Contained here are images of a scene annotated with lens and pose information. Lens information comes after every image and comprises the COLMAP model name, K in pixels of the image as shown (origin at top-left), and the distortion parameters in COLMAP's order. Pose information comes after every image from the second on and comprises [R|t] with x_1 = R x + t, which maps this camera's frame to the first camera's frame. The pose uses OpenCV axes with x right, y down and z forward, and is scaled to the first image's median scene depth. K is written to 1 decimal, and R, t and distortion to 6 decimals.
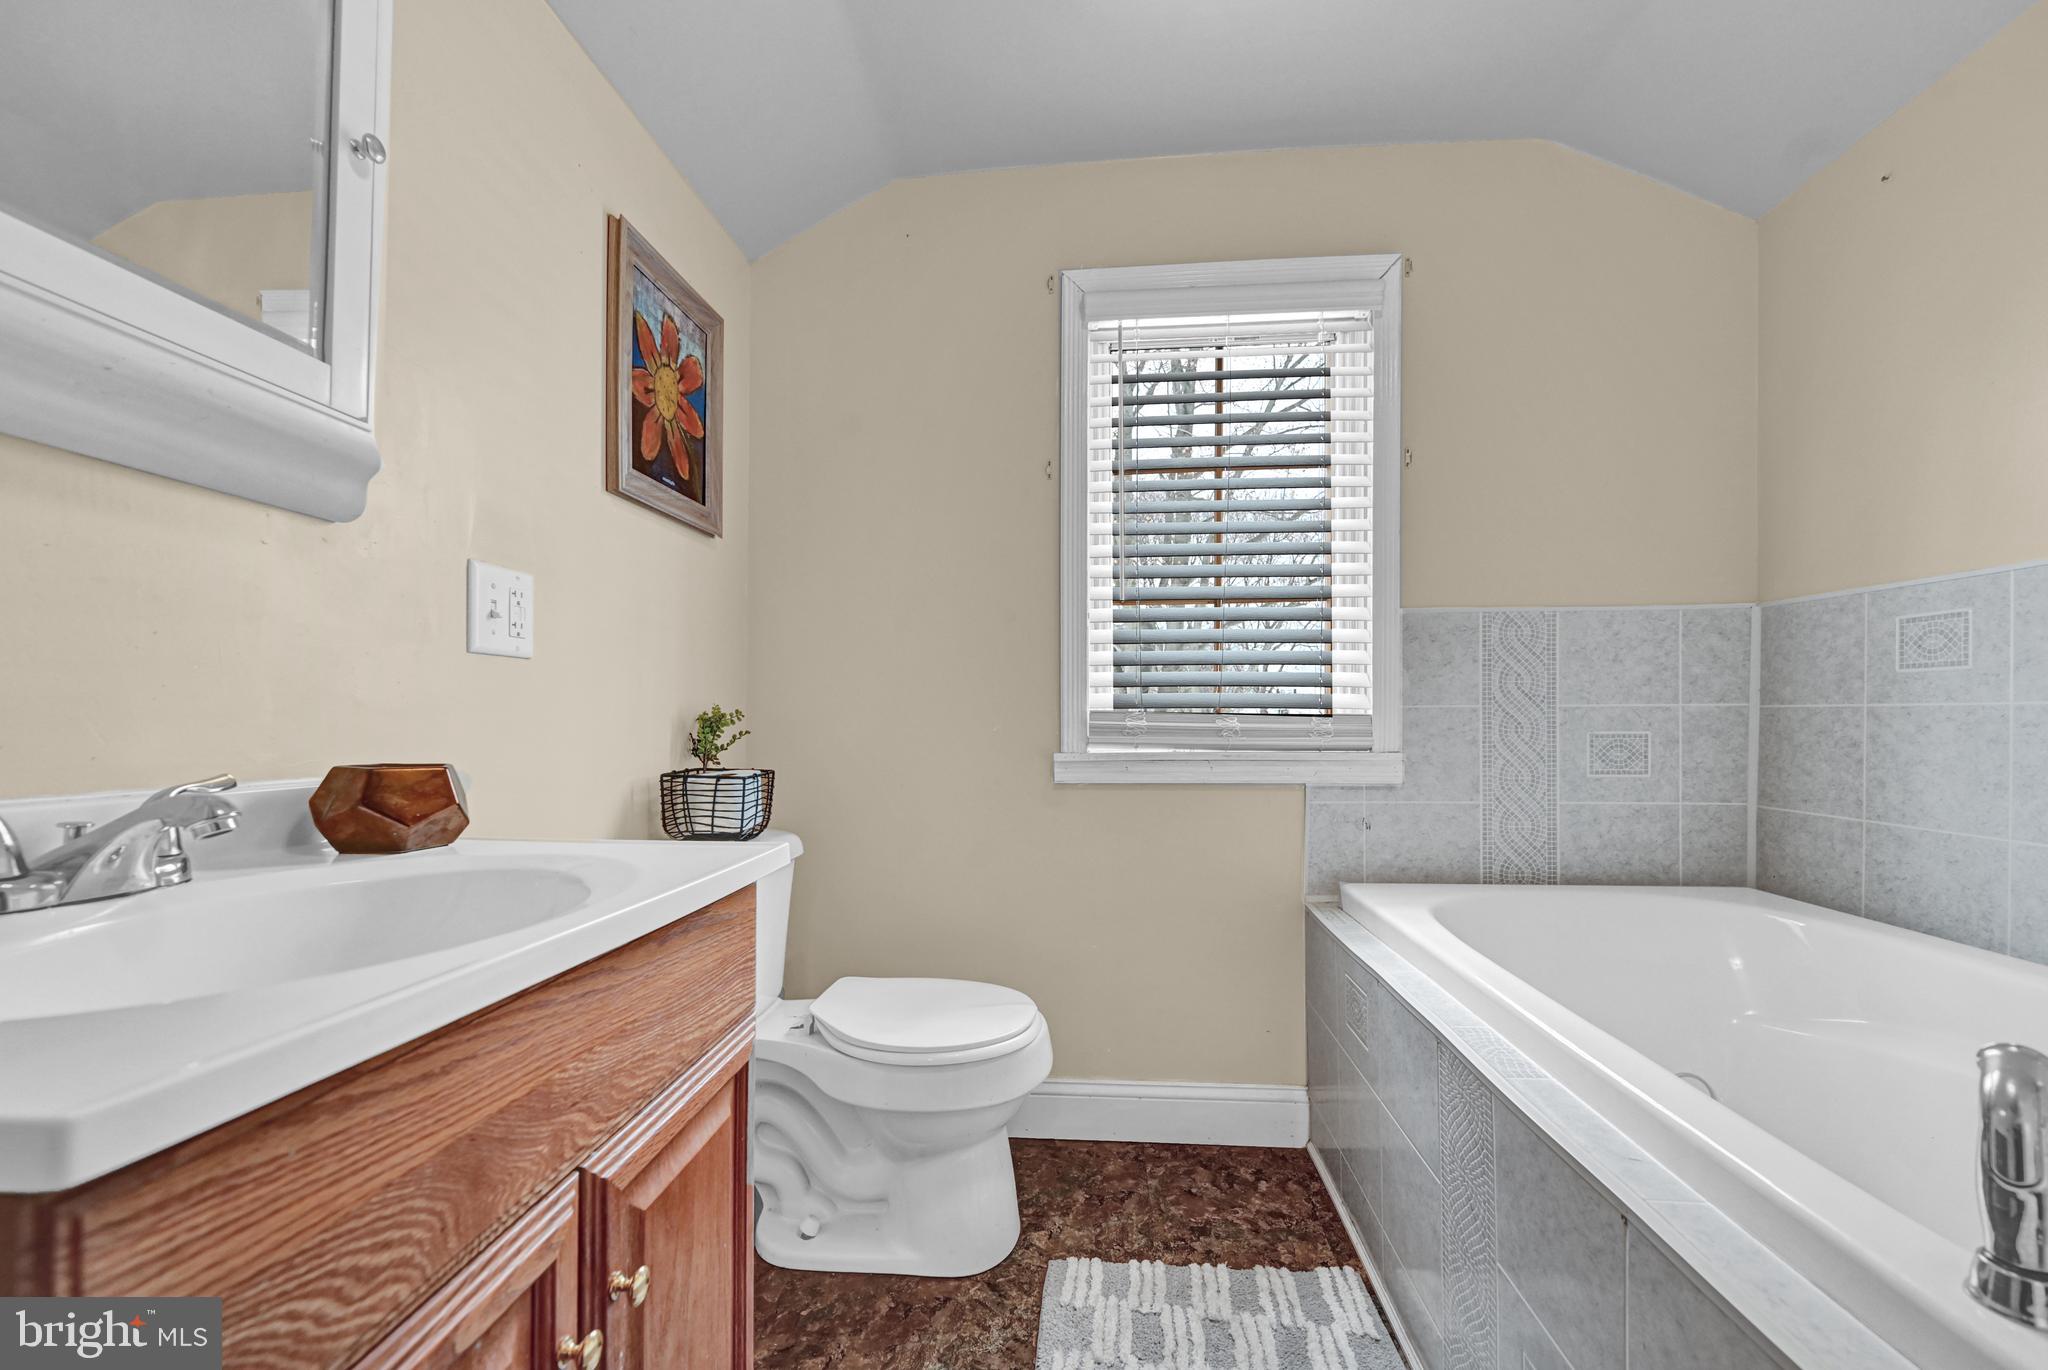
lens RADIAL K [[829.5, 0, 1015.2], [0, 829.5, 725.9], [0, 0, 1]] dist [-0.001134, 0.000275]
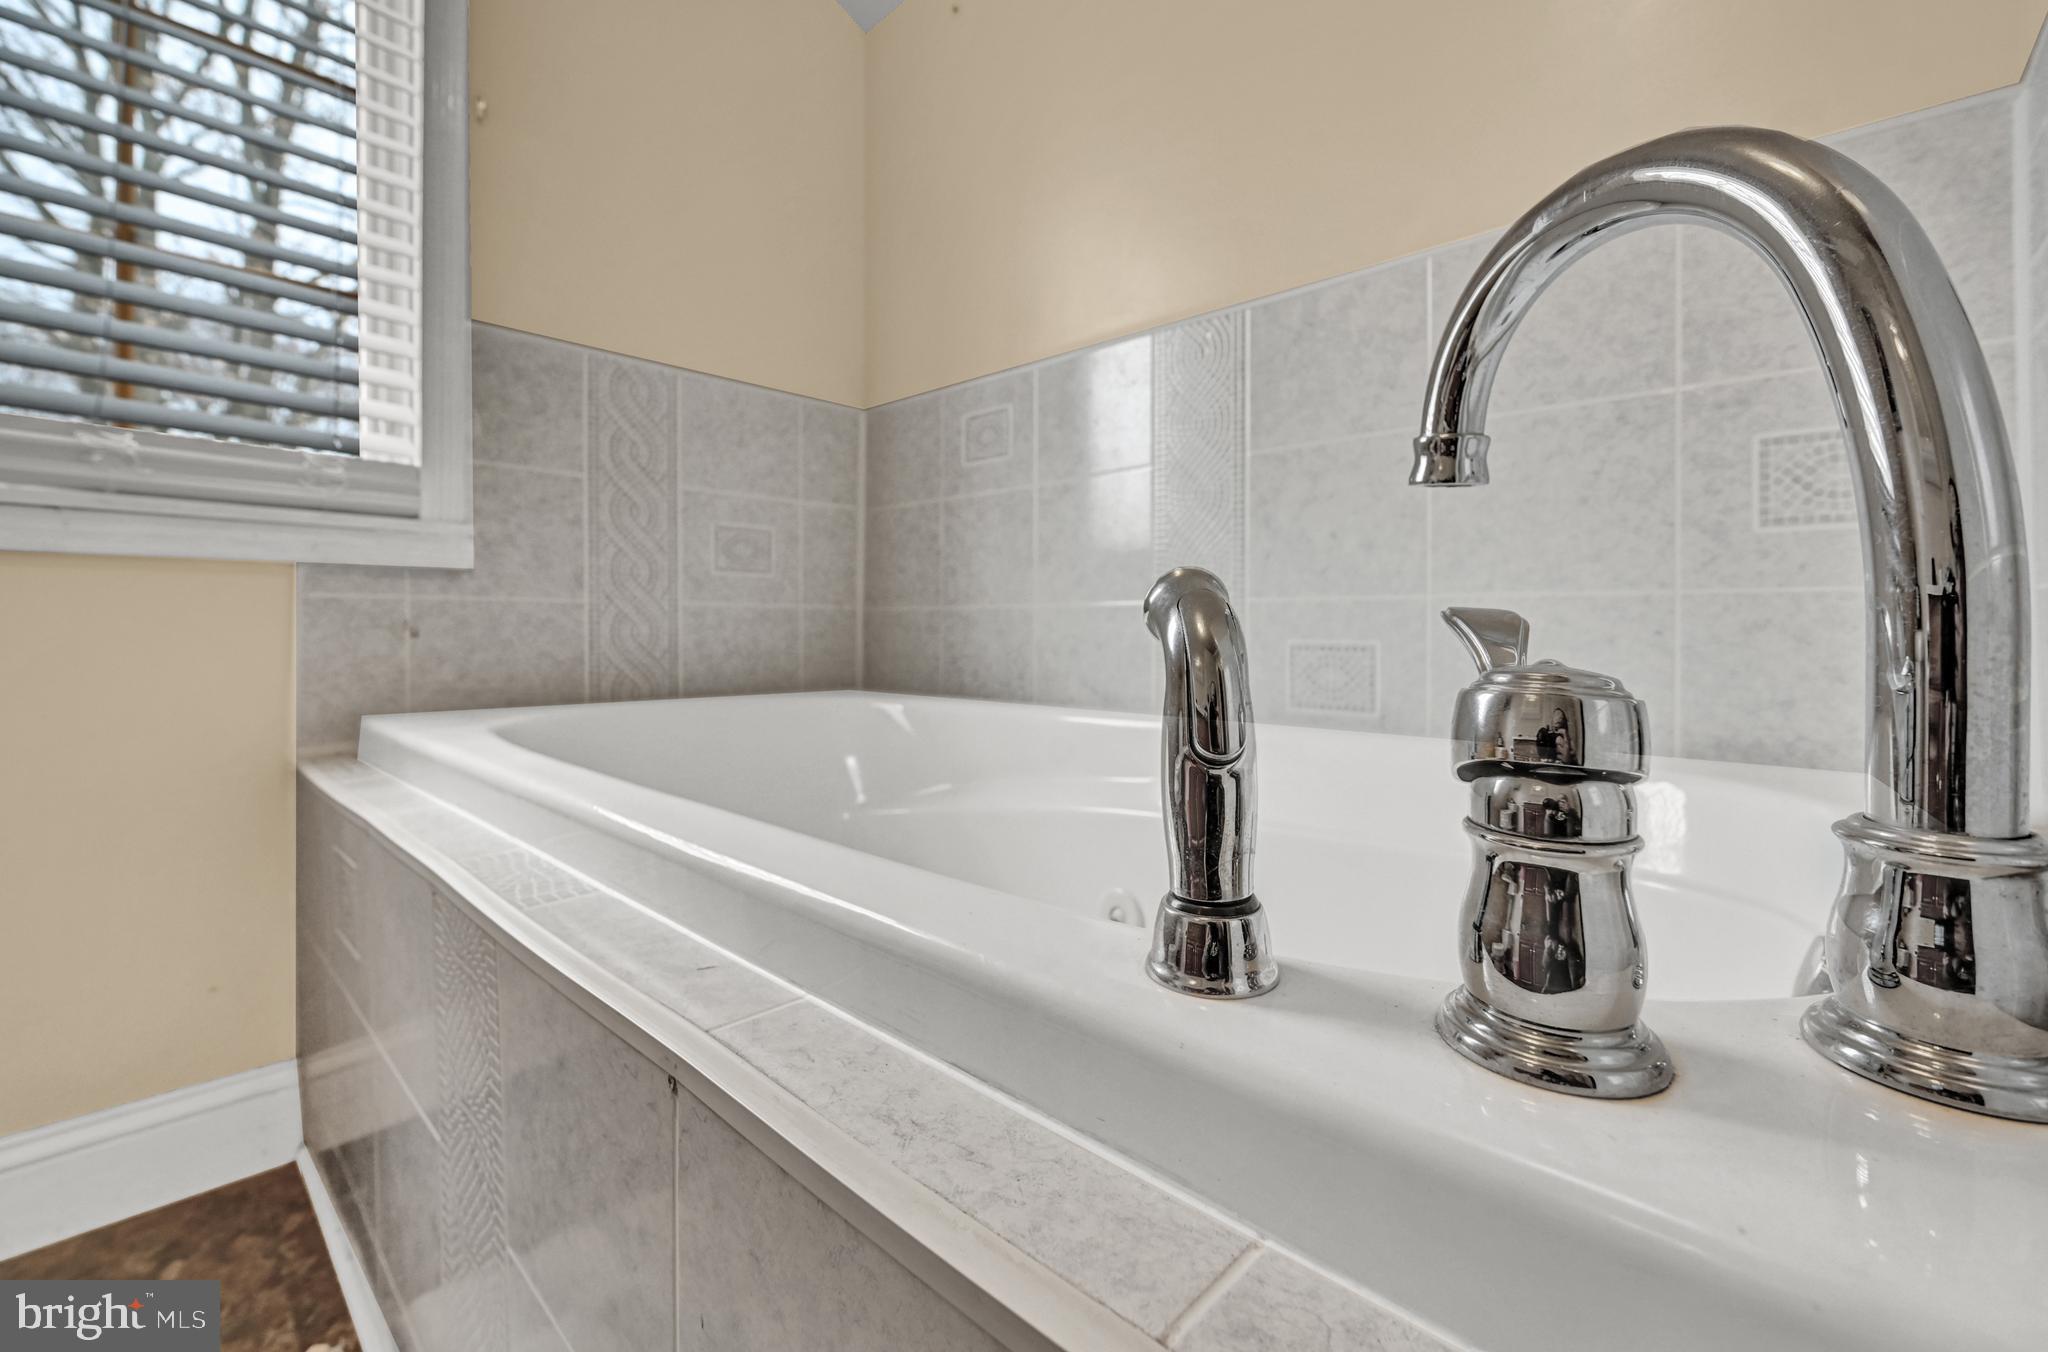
lens RADIAL K [[858.3, 0, 1024.0], [0, 858.3, 676.0], [0, 0, 1]] dist [-0.003493, -0.000513]
pose [[0.608283, -0.026154, 0.793290, 0.189321], [-0.002366, 0.999393, 0.034763, 0.136396], [-0.793717, -0.023022, 0.607851, 0.215467]]
